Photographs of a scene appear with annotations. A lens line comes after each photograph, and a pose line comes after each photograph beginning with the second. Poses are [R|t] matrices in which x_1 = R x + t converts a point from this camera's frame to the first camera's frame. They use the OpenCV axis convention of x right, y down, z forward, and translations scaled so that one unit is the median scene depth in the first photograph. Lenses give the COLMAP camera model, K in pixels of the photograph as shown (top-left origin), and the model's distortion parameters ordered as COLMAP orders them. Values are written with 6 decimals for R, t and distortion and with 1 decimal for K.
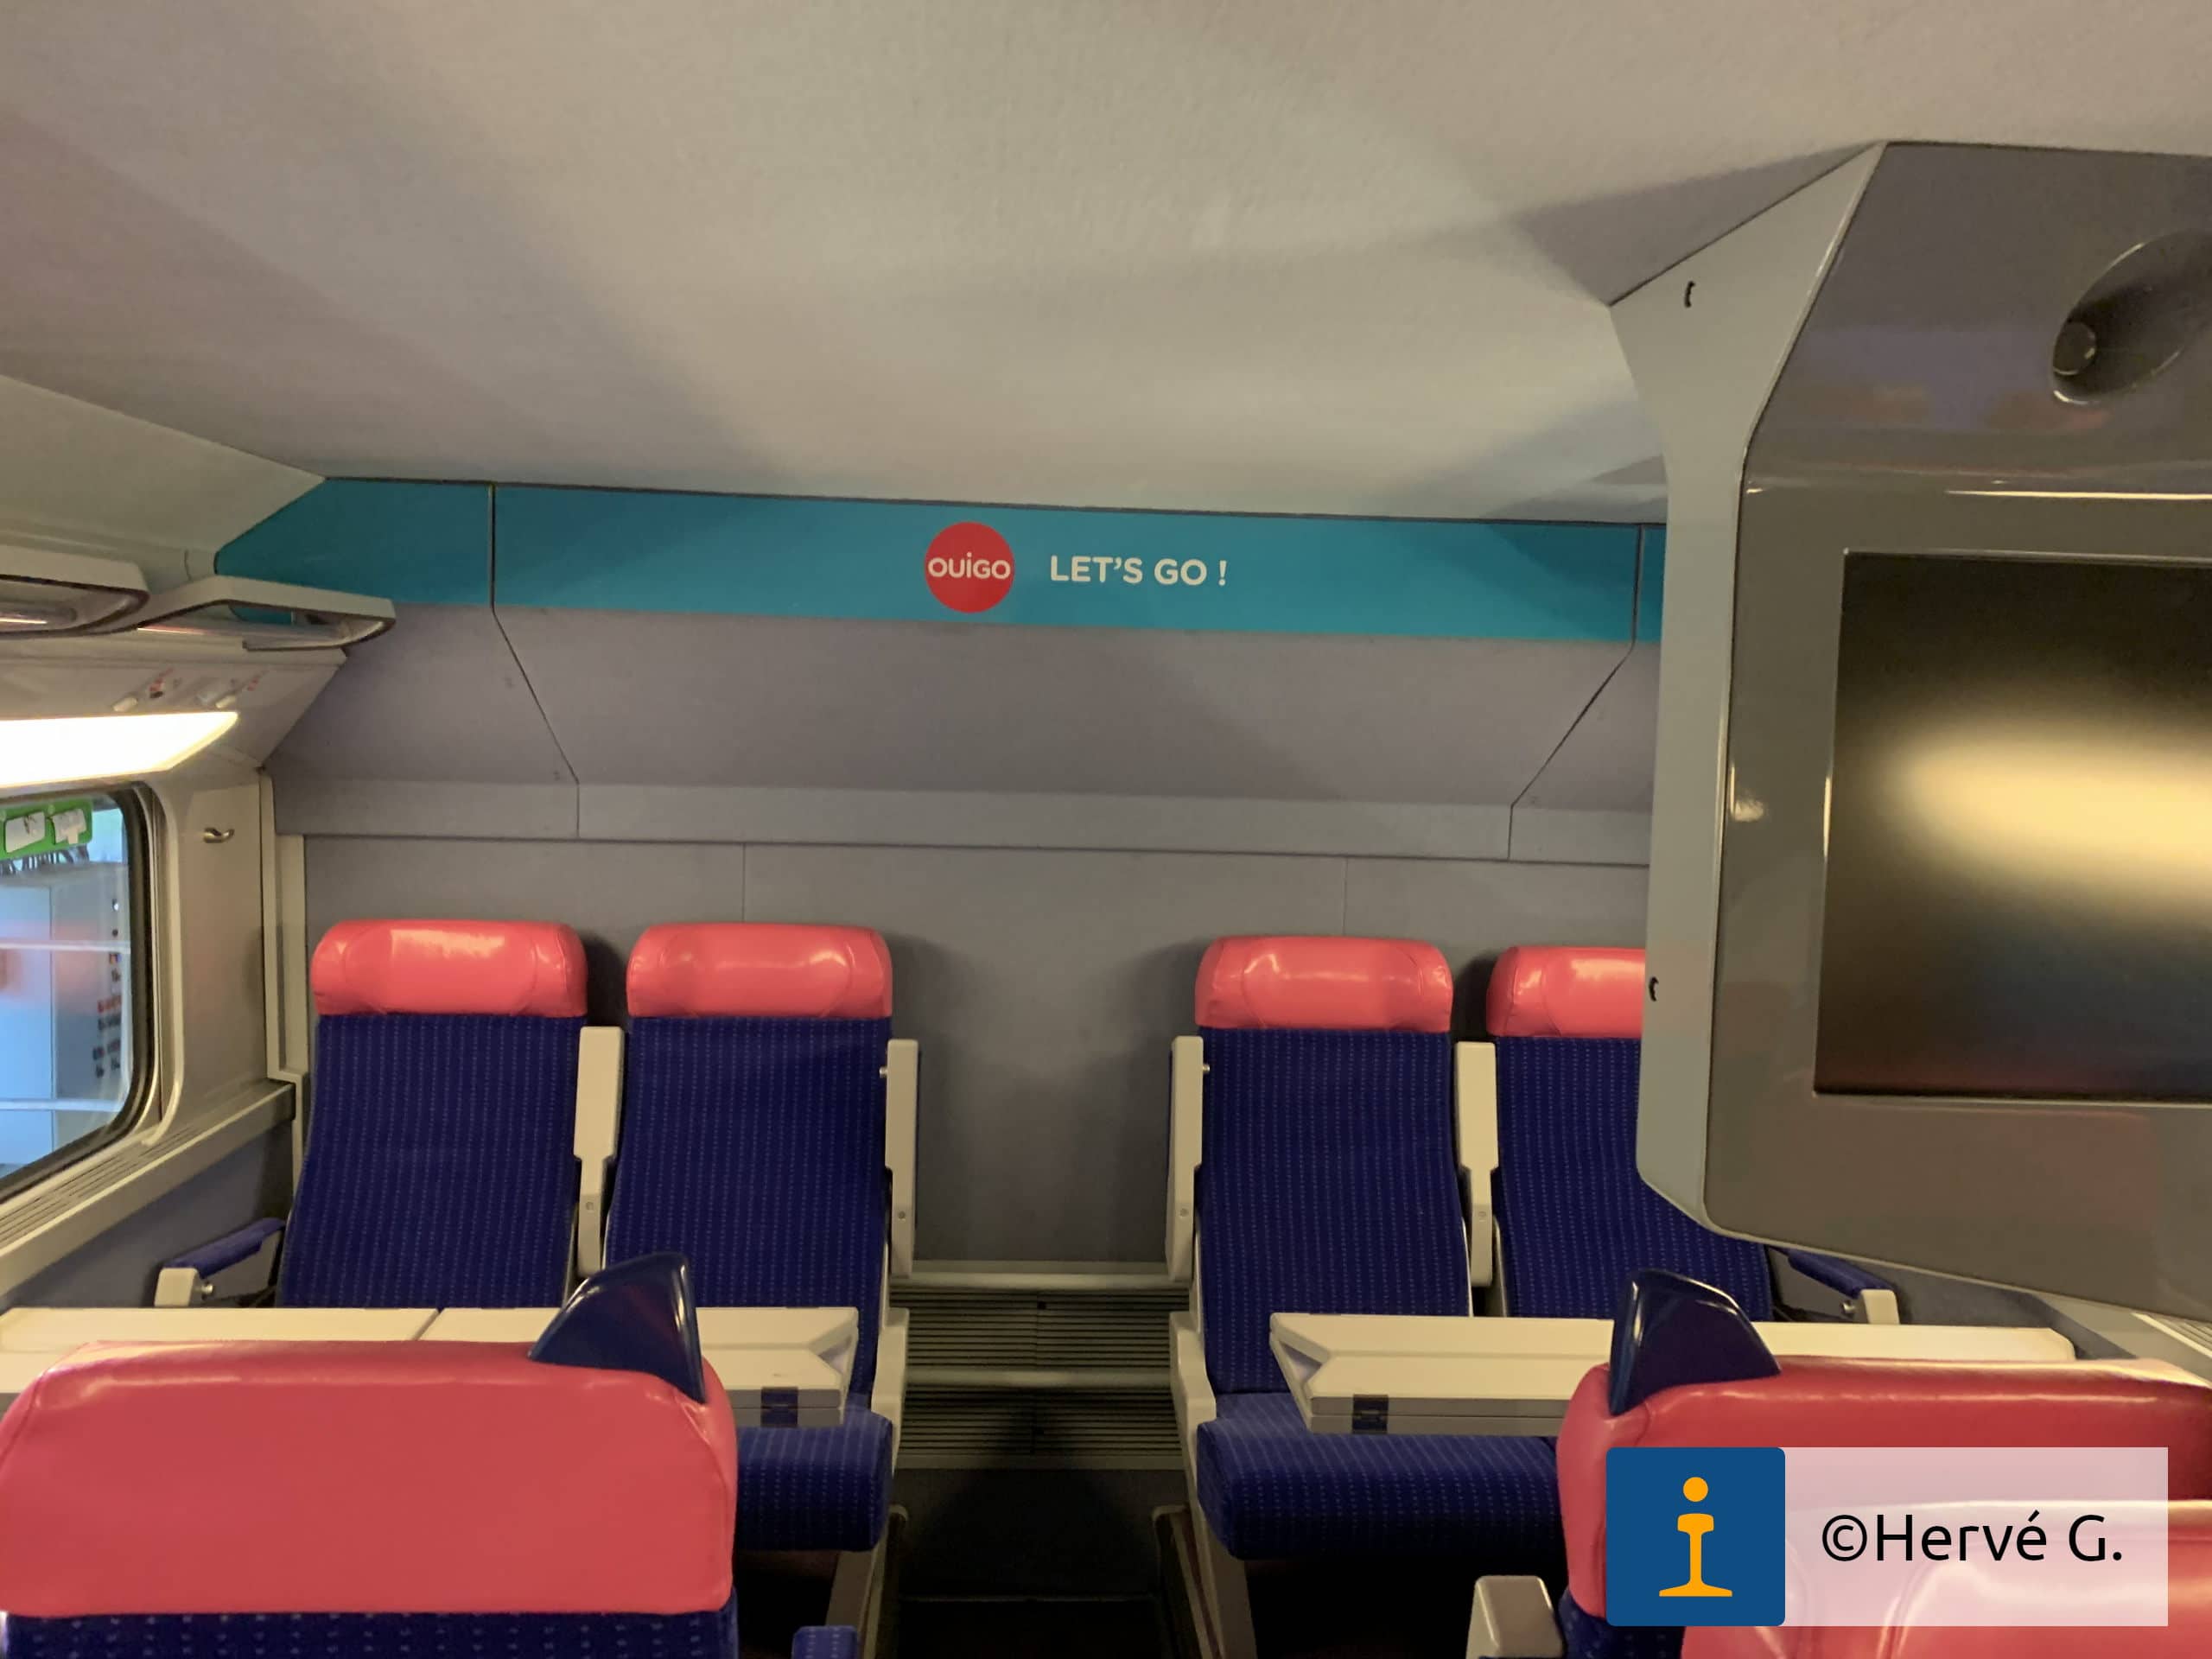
lens RADIAL K [[1684.8, 0, 1106.0], [0, 1684.8, 829.5], [0, 0, 1]] dist [-0.015441, 0.011787]
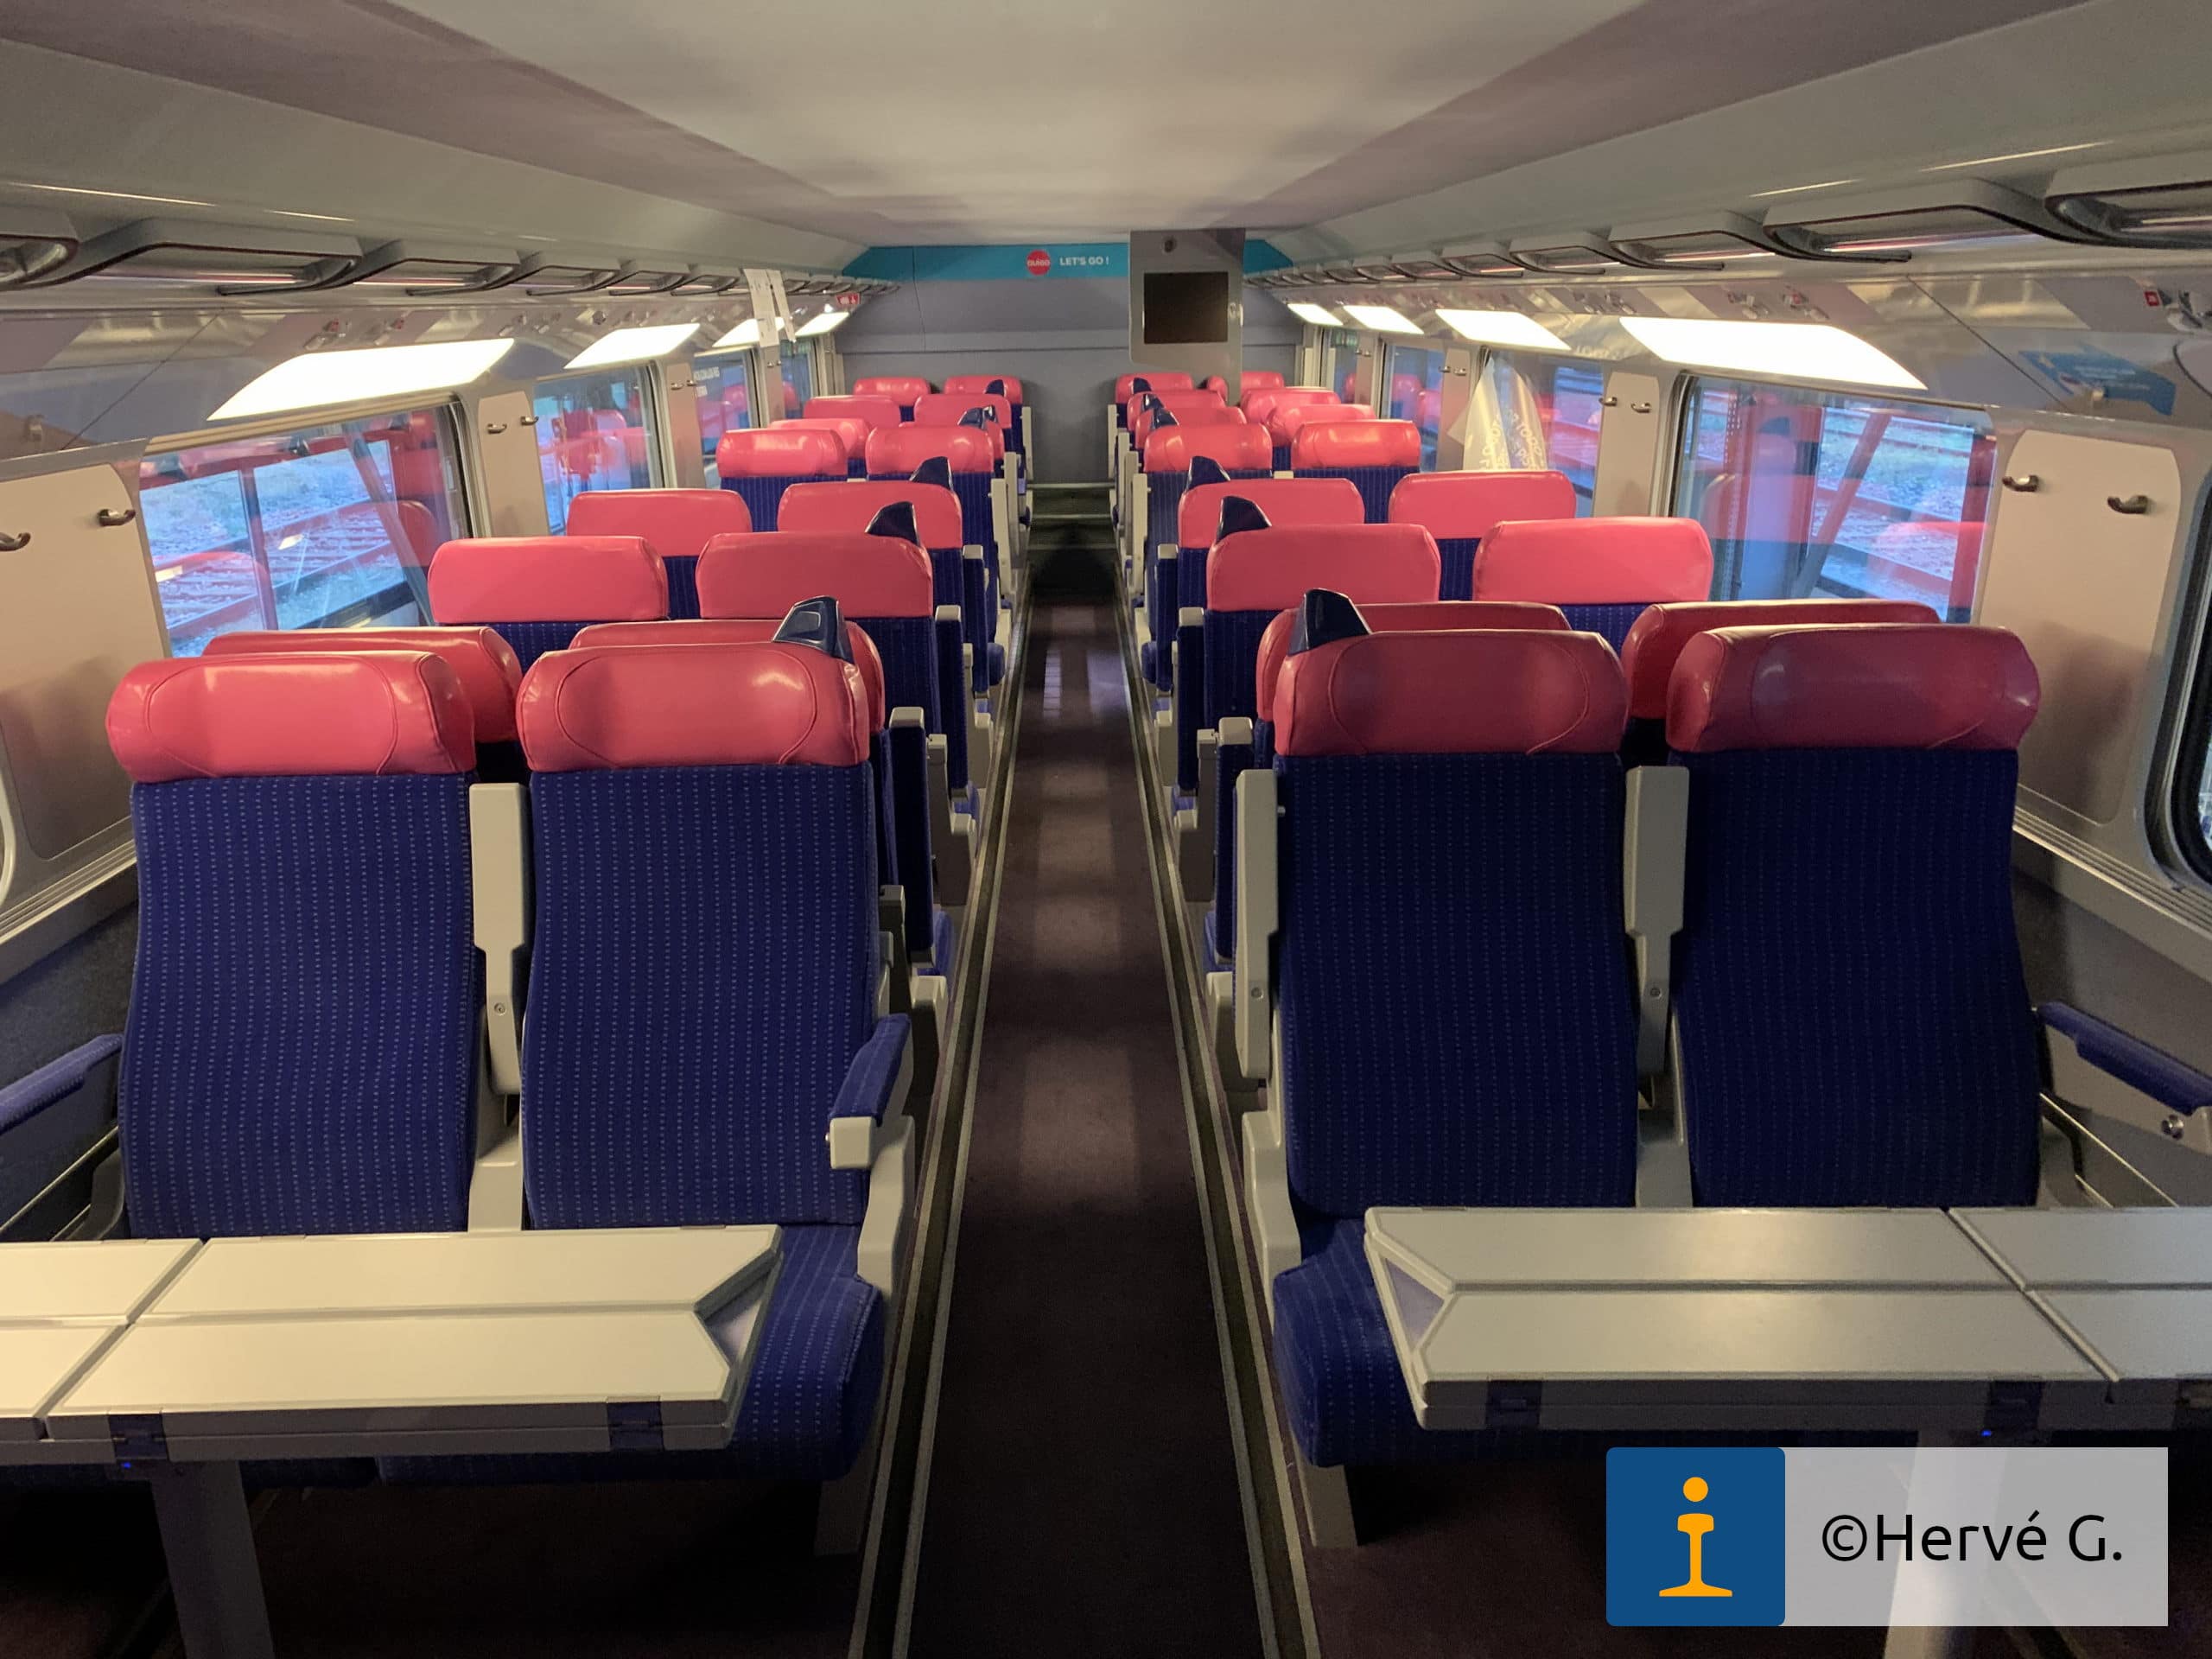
lens RADIAL K [[1684.8, 0, 1106.0], [0, 1684.8, 829.5], [0, 0, 1]] dist [-0.015441, 0.011787]
pose [[0.997354, -0.029021, -0.066651, 0.034698], [0.043113, 0.974344, 0.220897, -0.022961], [0.058530, -0.223186, 0.973017, 0.288235]]
